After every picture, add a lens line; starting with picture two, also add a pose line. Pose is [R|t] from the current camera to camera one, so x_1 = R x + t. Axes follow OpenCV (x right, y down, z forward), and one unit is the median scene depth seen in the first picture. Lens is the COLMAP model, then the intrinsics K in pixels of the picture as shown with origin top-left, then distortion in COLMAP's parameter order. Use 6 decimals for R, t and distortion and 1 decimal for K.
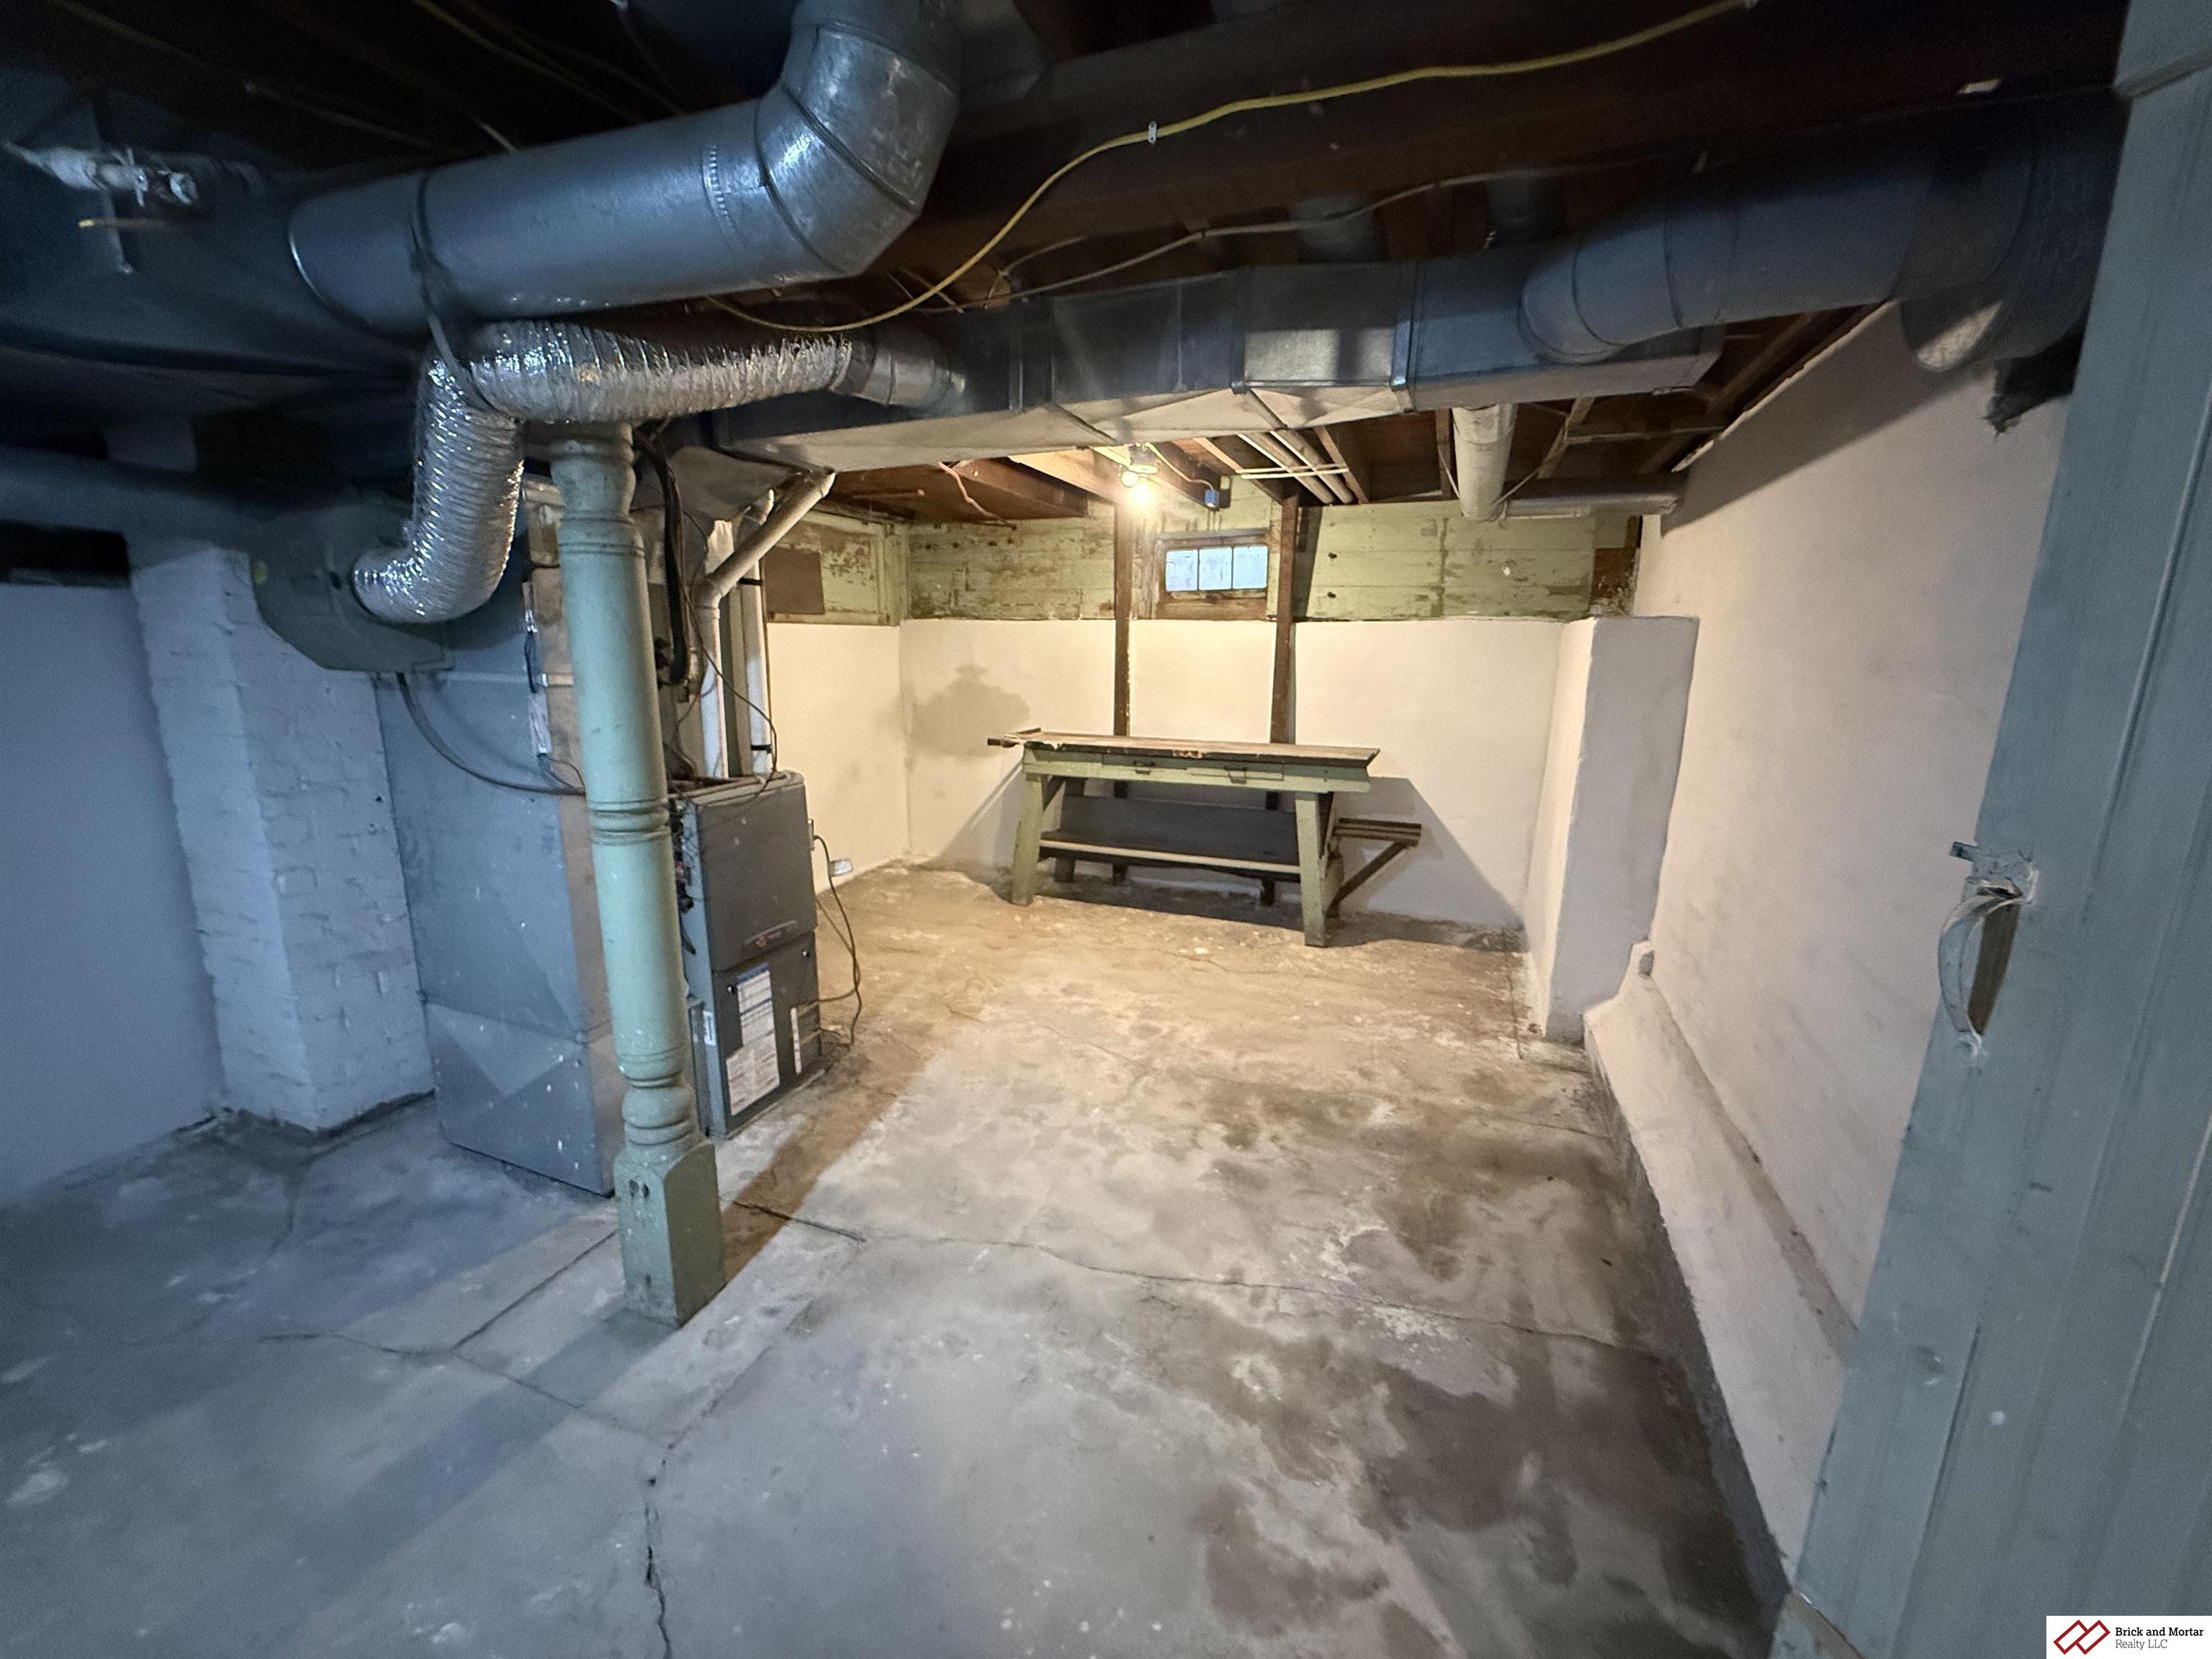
lens RADIAL K [[878.6, 0, 1099.7], [0, 878.6, 826.6], [0, 0, 1]] dist [-0.001022, -0.000512]
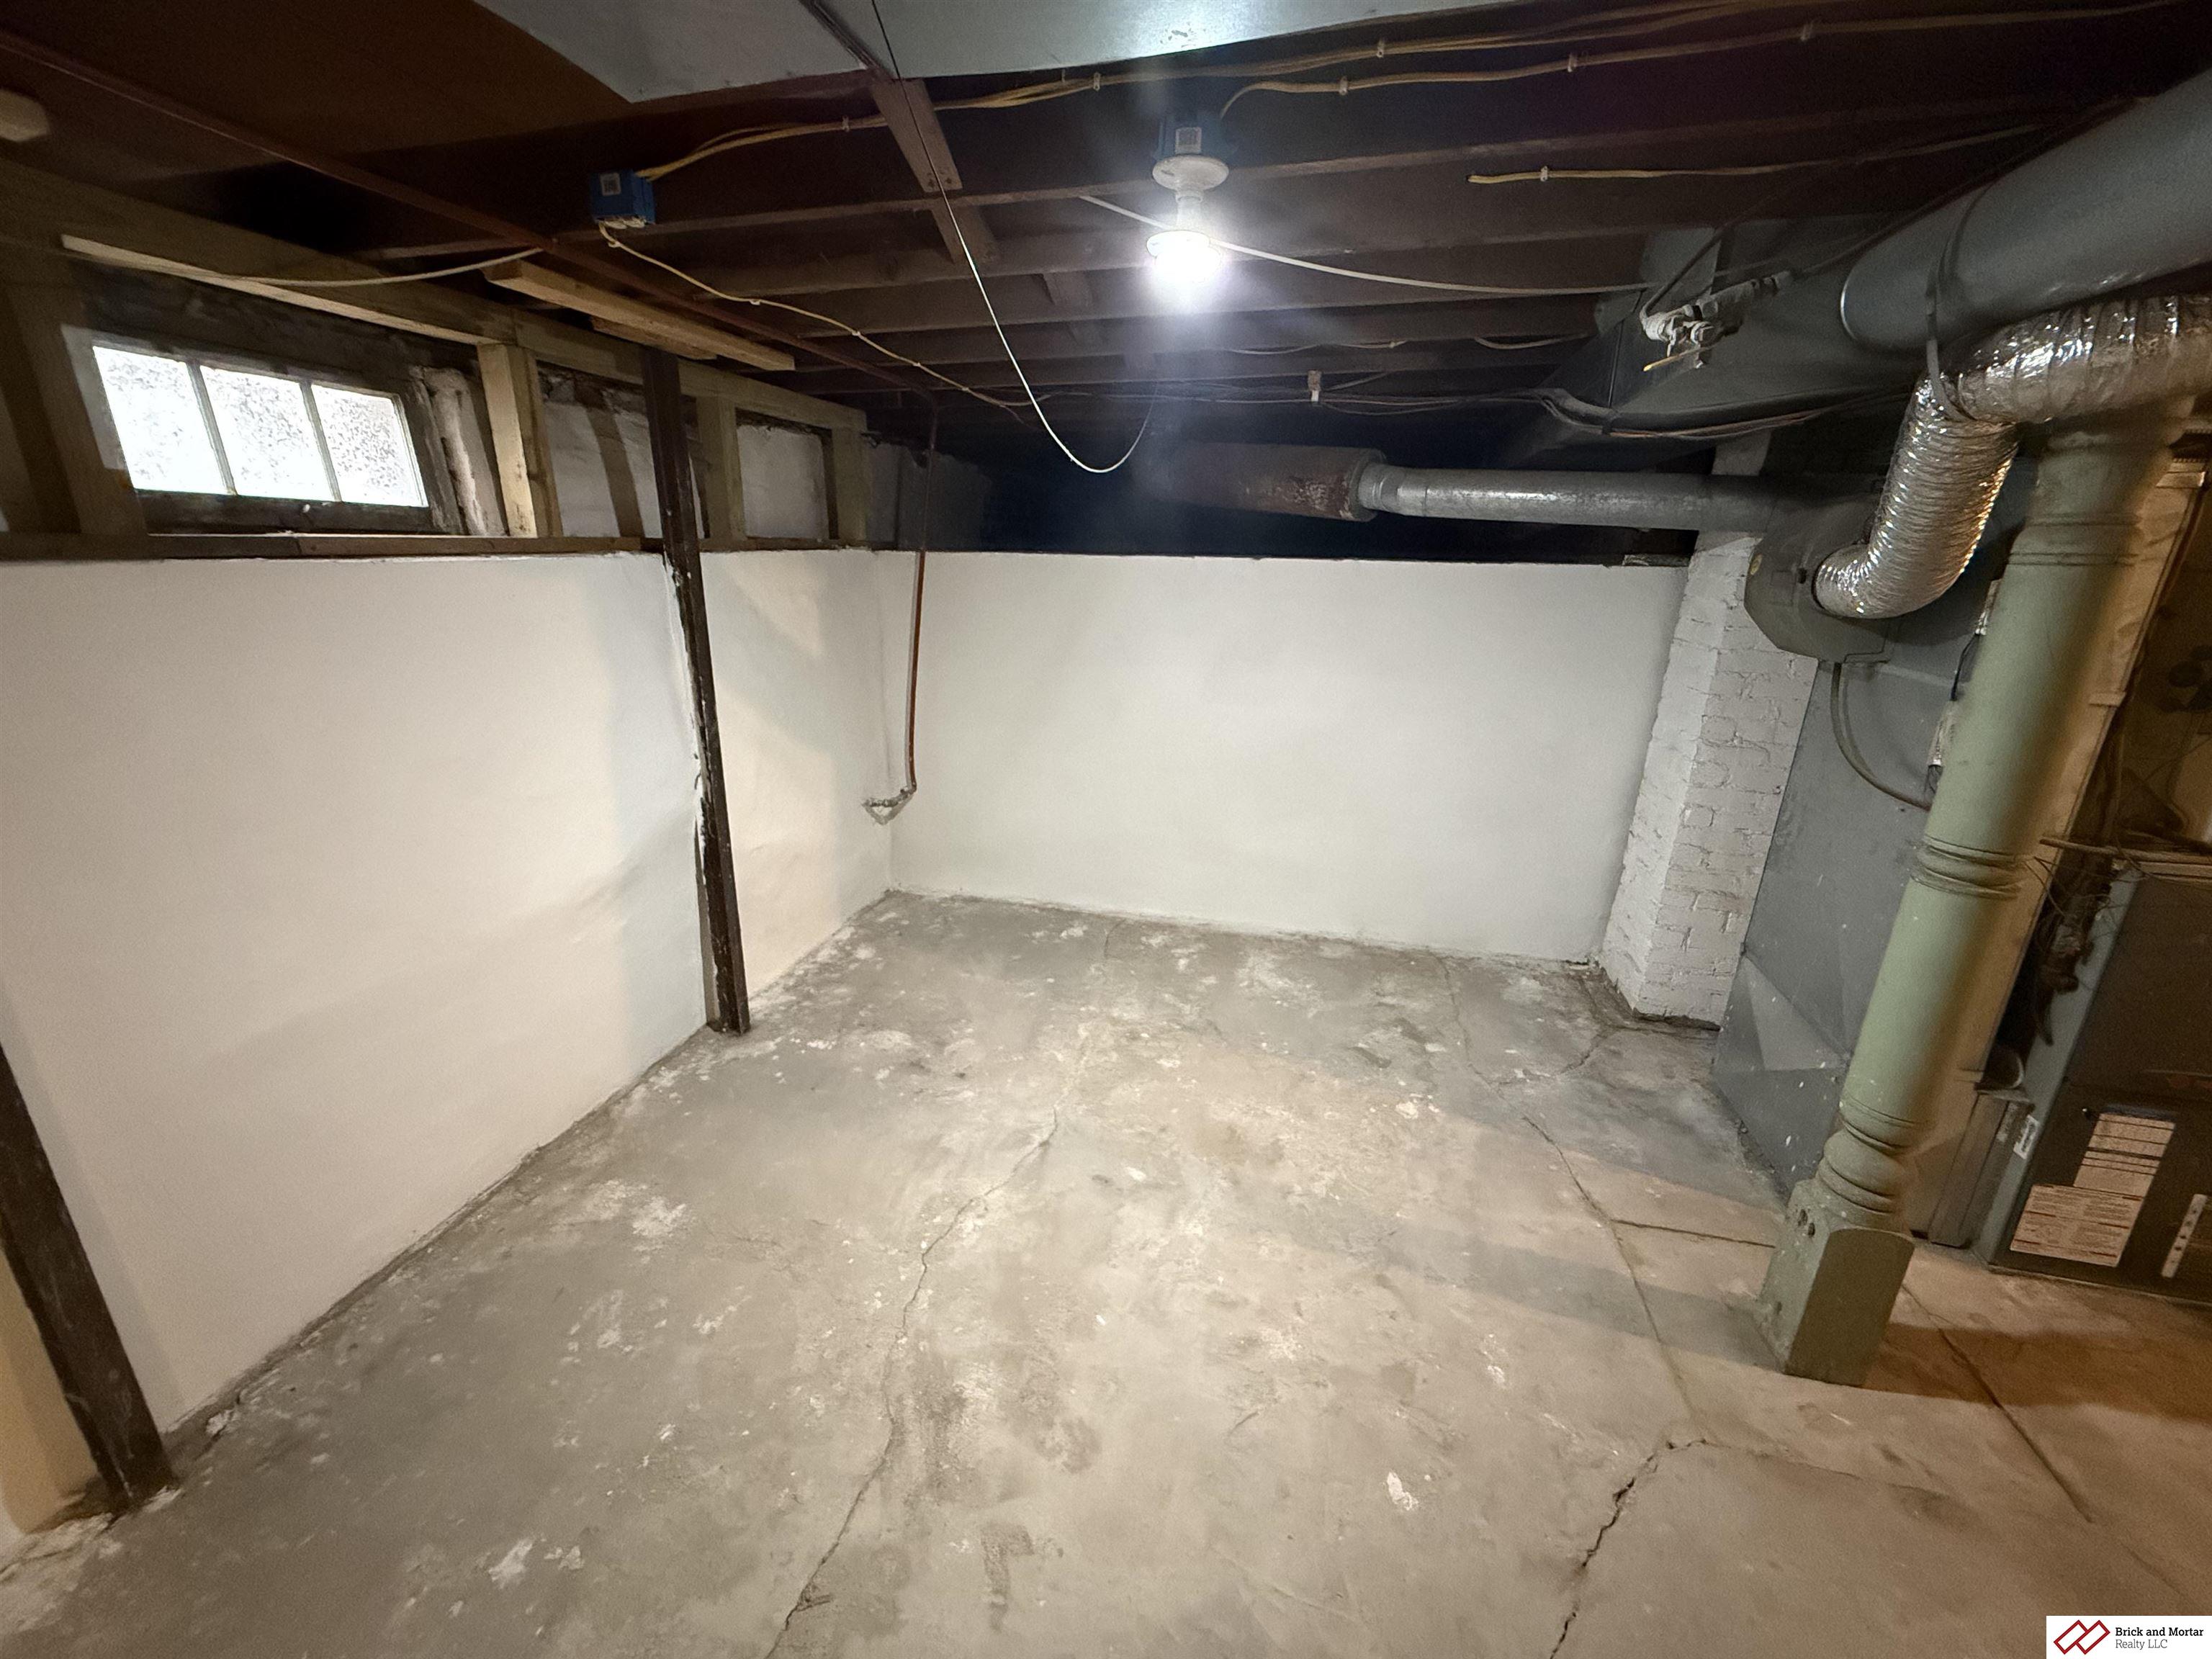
lens RADIAL K [[878.6, 0, 1099.7], [0, 878.6, 826.6], [0, 0, 1]] dist [-0.001022, -0.000512]
pose [[0.119080, 0.291999, -0.948977, 0.144483], [-0.218226, 0.940103, 0.261885, -0.067717], [0.968606, 0.175906, 0.175669, -0.000335]]
